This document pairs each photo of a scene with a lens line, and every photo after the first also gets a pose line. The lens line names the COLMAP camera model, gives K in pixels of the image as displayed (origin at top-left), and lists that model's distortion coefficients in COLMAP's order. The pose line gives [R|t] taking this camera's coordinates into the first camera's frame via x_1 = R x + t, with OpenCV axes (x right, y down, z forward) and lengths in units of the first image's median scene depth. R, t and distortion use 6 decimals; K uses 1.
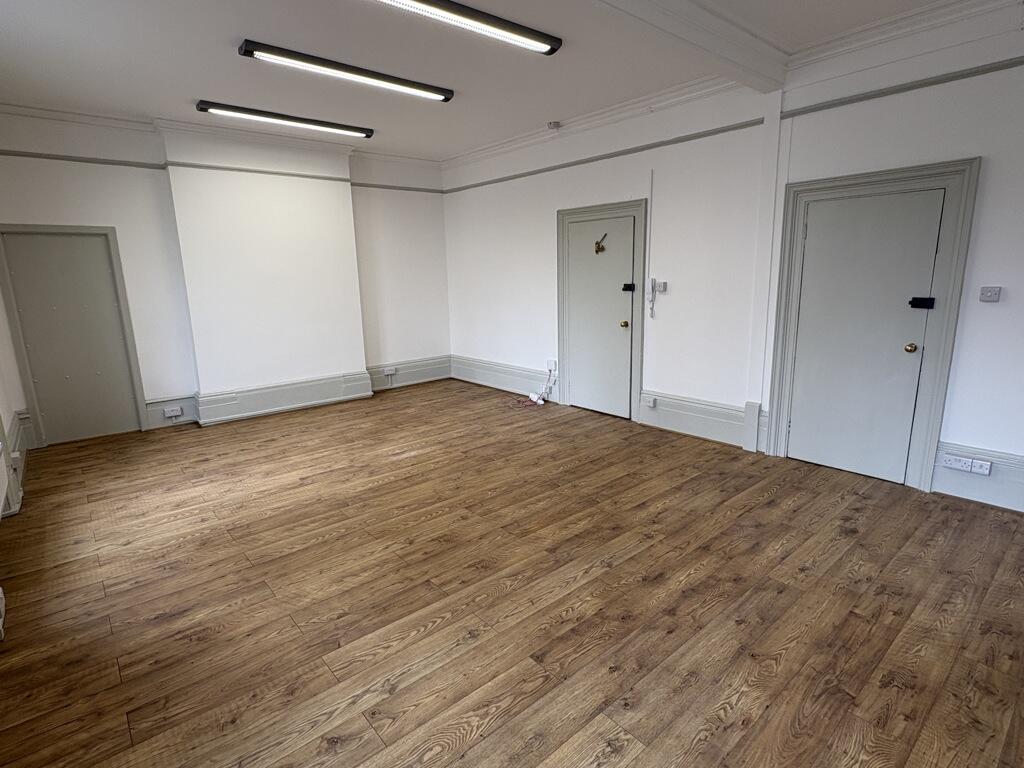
lens RADIAL K [[534.5, 0, 509.6], [0, 534.5, 383.8], [0, 0, 1]] dist [-0.000309, 0.000599]
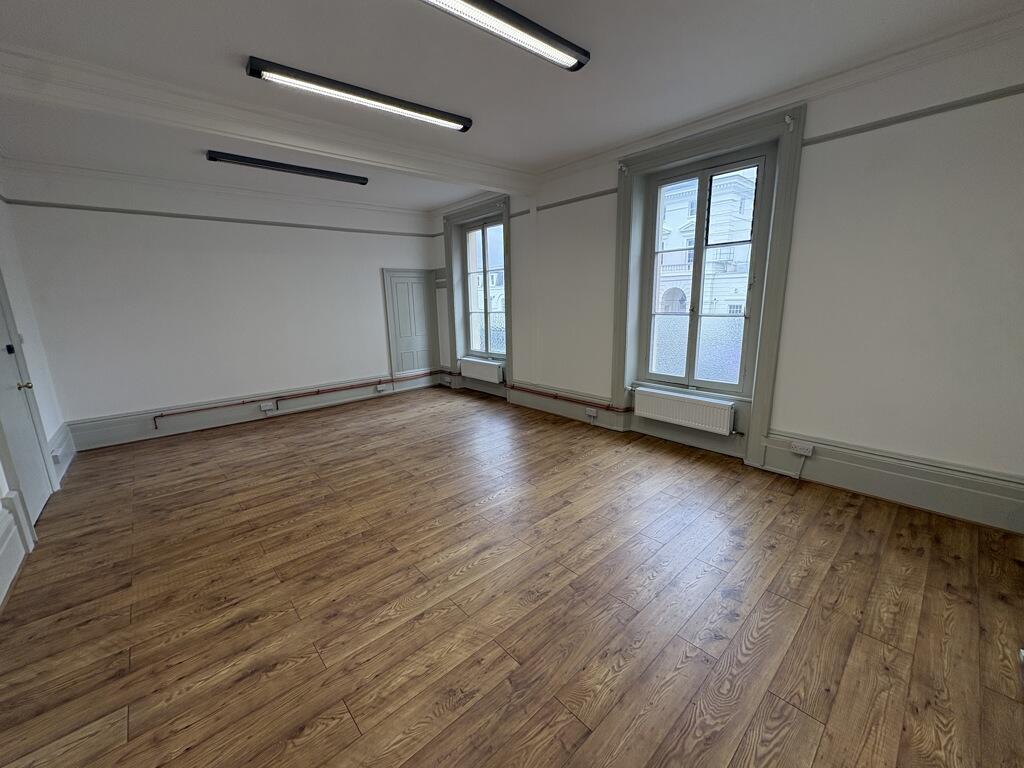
lens RADIAL K [[406.9, 0, 510.6], [0, 406.9, 383.5], [0, 0, 1]] dist [-0.000156, -0.000055]
pose [[-0.998334, 0.055017, -0.017377, -0.311514], [0.043453, 0.915100, 0.400878, -0.372529], [0.037956, 0.399456, -0.915966, 1.785512]]
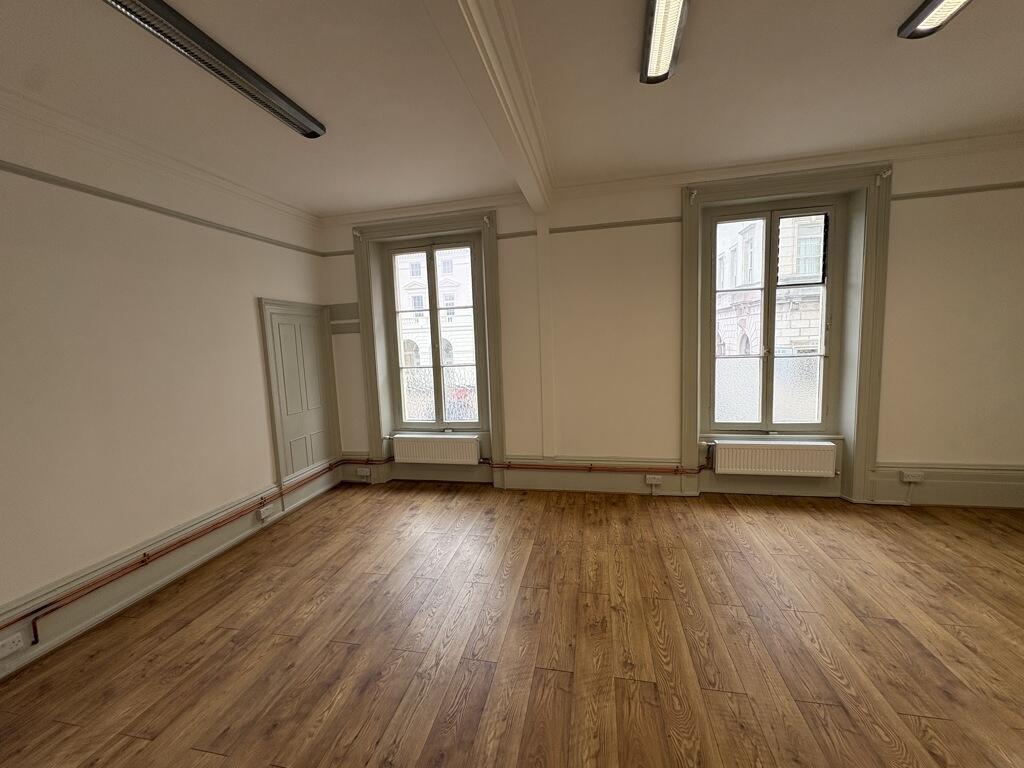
lens RADIAL K [[406.9, 0, 511.6], [0, 406.9, 384.6], [0, 0, 1]] dist [-0.000156, -0.000055]
pose [[-0.789339, 0.123119, -0.601486, 0.319424], [-0.064469, 0.957650, 0.280625, -0.263041], [0.610563, 0.260286, -0.747973, 1.127774]]
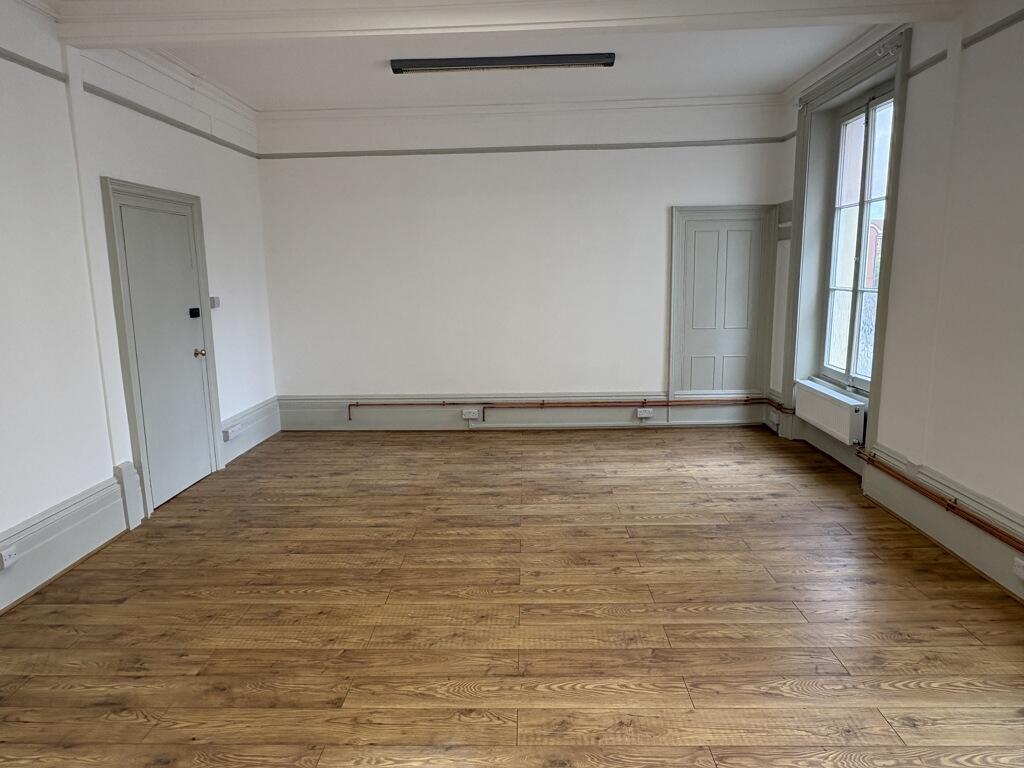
lens RADIAL K [[666.9, 0, 508.4], [0, 666.9, 383.7], [0, 0, 1]] dist [-0.004347, 0.004097]
pose [[-0.742848, -0.077320, 0.664980, -0.642385], [0.171324, 0.938274, 0.300482, -0.301252], [-0.647167, 0.337139, -0.683748, 1.485839]]
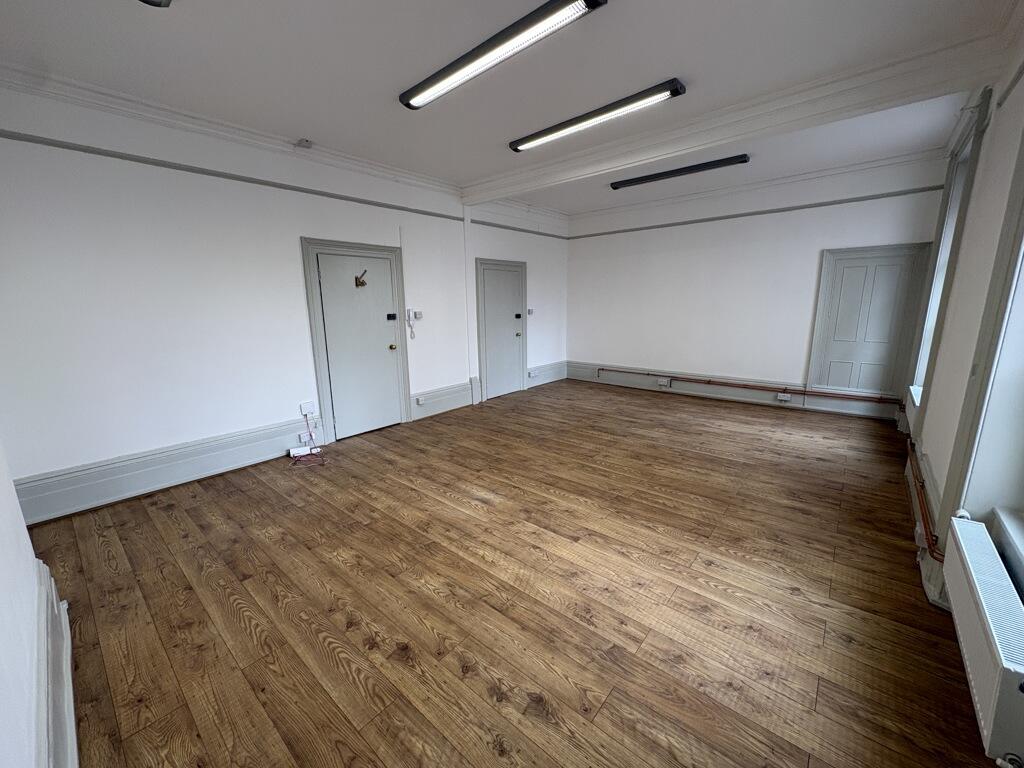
lens RADIAL K [[406.9, 0, 512.4], [0, 406.9, 383.6], [0, 0, 1]] dist [-0.000156, -0.000055]
pose [[-0.160844, -0.173697, 0.971575, -1.059048], [0.220893, 0.953086, 0.206960, -0.234121], [-0.961944, 0.247902, -0.114930, 1.235746]]
